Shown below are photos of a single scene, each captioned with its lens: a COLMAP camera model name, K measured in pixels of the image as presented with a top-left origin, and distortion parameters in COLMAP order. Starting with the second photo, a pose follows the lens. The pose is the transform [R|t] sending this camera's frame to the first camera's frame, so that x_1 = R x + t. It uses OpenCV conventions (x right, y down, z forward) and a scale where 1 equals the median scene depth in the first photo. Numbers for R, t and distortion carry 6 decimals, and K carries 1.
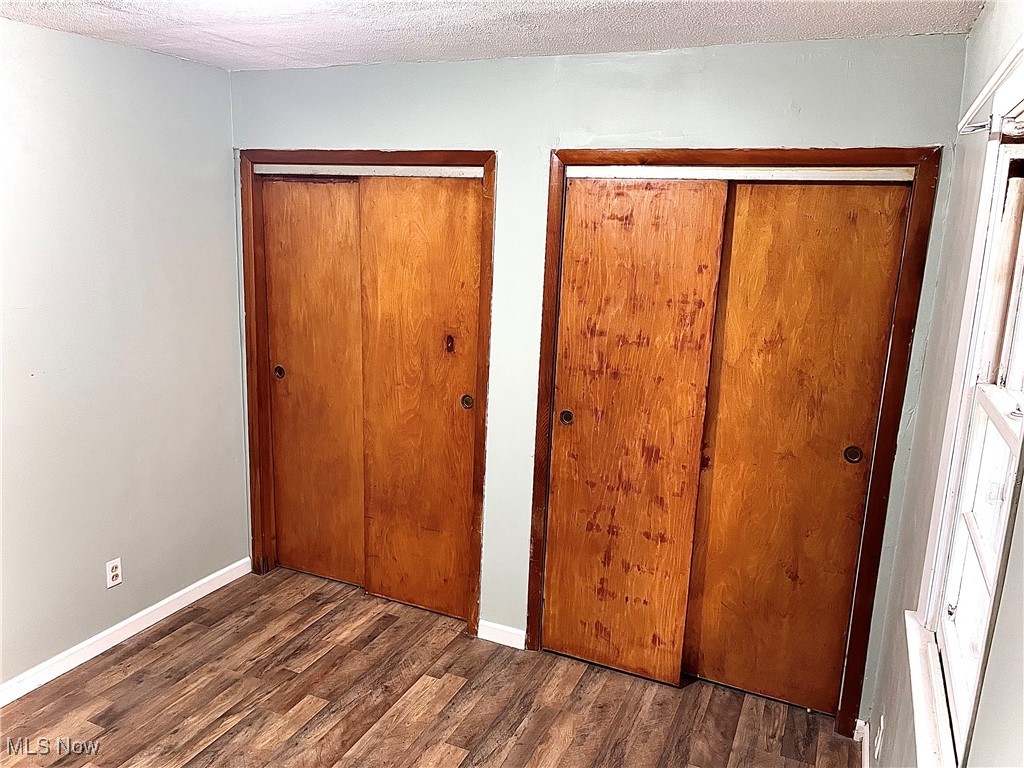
lens RADIAL K [[785.7, 0, 513.1], [0, 785.7, 387.2], [0, 0, 1]] dist [0.057022, -0.080055]
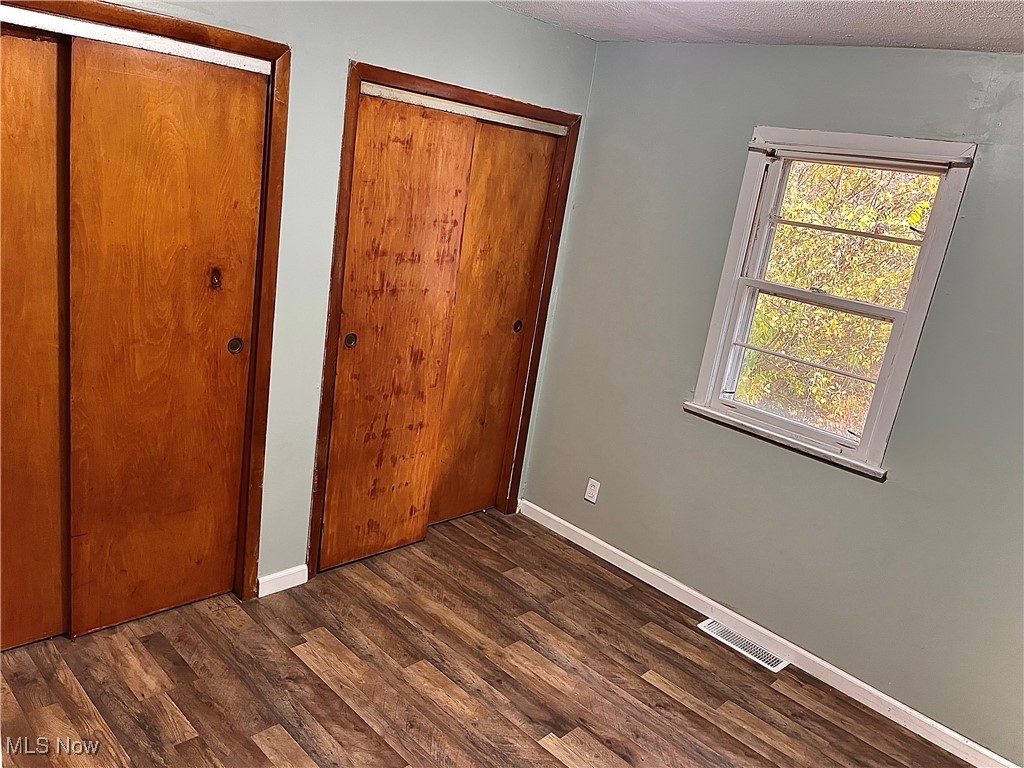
lens RADIAL K [[785.7, 0, 510.1], [0, 785.7, 388.5], [0, 0, 1]] dist [0.057022, -0.080055]
pose [[0.329165, -0.247076, 0.911375, -0.793510], [0.059238, 0.968663, 0.241212, -0.131863], [-0.942412, -0.025411, 0.333487, 0.472735]]
